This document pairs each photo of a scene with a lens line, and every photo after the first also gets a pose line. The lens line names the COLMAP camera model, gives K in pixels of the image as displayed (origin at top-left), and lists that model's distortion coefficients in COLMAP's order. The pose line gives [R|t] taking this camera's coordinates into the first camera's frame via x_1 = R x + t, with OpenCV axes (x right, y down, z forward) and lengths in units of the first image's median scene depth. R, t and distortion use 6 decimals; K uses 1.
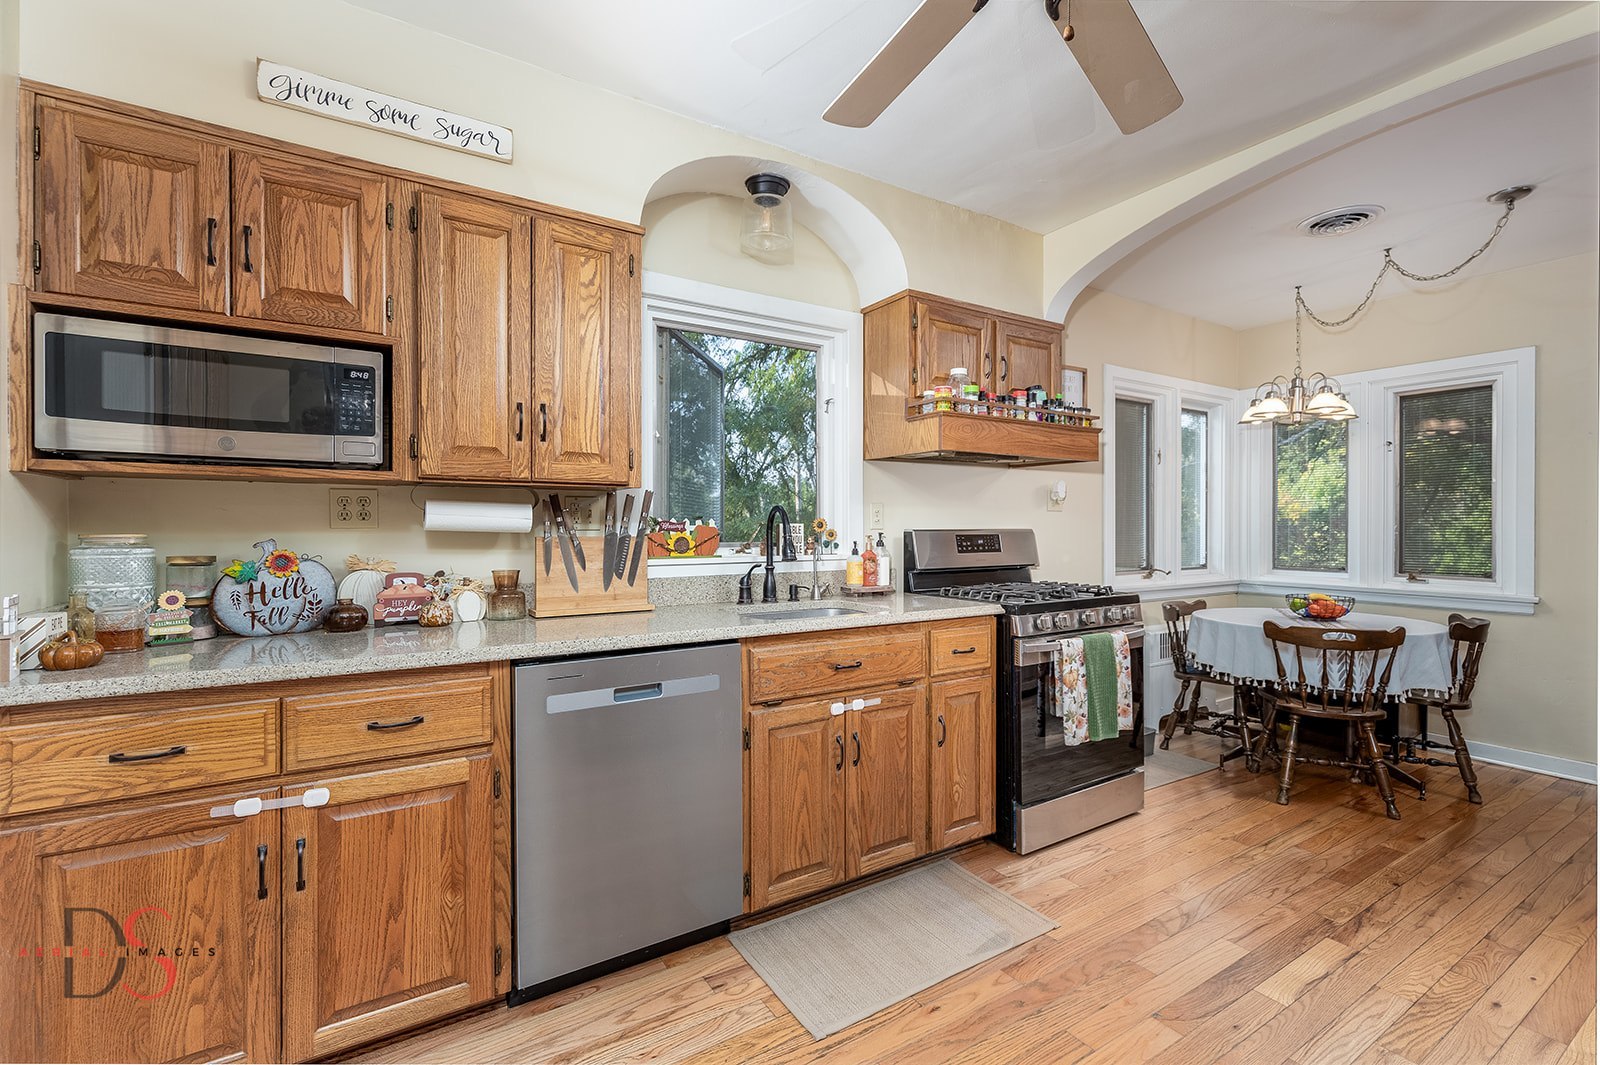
lens RADIAL K [[720.1, 0, 810.1], [0, 720.1, 527.9], [0, 0, 1]] dist [0.003150, 0.000284]
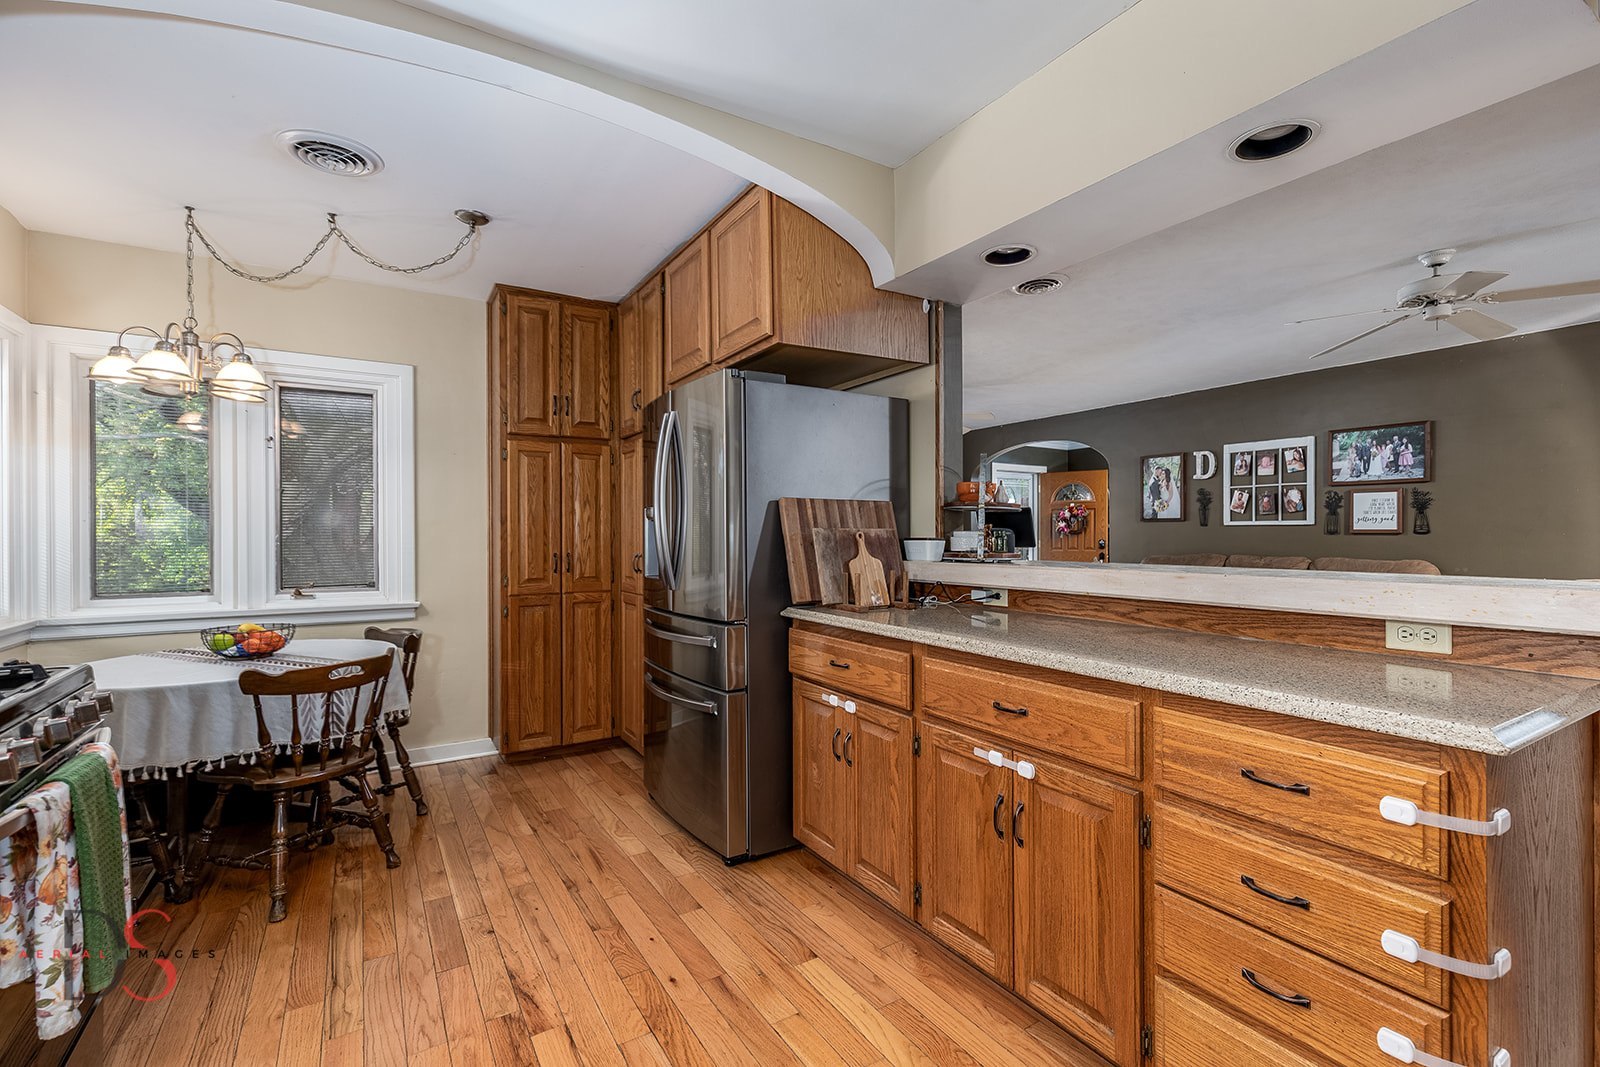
lens RADIAL K [[720.1, 0, 806.6], [0, 720.1, 529.9], [0, 0, 1]] dist [0.003150, 0.000284]
pose [[-0.007283, 0.007806, 0.999943, -0.063159], [0.008854, 0.999931, -0.007742, 0.003531], [-0.999934, 0.008798, -0.007351, 0.428097]]
